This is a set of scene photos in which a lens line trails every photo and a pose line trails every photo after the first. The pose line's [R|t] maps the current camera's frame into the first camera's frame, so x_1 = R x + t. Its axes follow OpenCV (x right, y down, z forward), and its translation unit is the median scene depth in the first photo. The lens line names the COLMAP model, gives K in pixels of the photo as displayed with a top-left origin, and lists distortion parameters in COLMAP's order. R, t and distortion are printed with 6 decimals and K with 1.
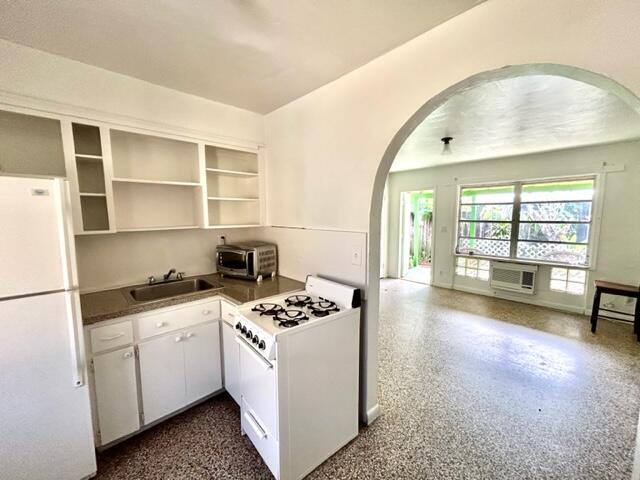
lens RADIAL K [[259.5, 0, 320.0], [0, 259.5, 240.0], [0, 0, 1]] dist [-0.001345, 0.000749]
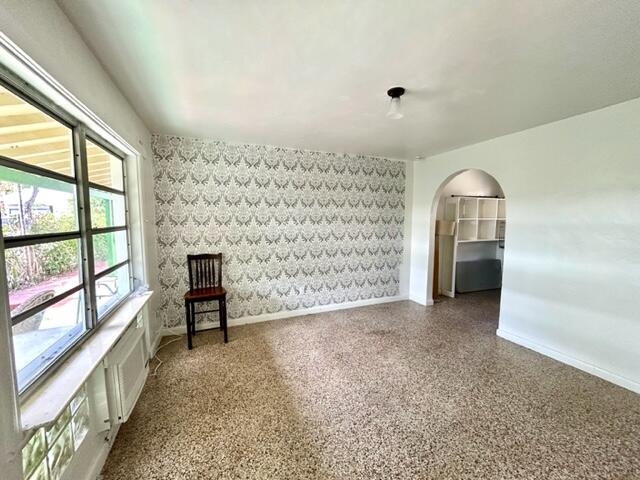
lens RADIAL K [[259.5, 0, 320.0], [0, 259.5, 240.0], [0, 0, 1]] dist [-0.001345, 0.000749]
pose [[-0.933709, -0.027297, 0.356991, 0.299949], [0.038456, 0.983675, 0.175798, -0.110434], [-0.355962, 0.177873, -0.917416, 1.190183]]
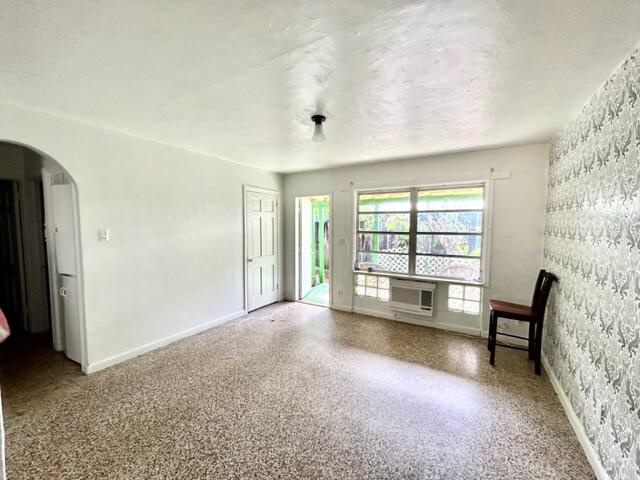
lens RADIAL K [[259.5, 0, 320.0], [0, 259.5, 240.0], [0, 0, 1]] dist [-0.001345, 0.000749]
pose [[0.964860, -0.007514, 0.262656, 0.212342], [0.018245, 0.999094, -0.038439, -0.018413], [-0.262129, 0.041880, 0.964124, 0.227622]]
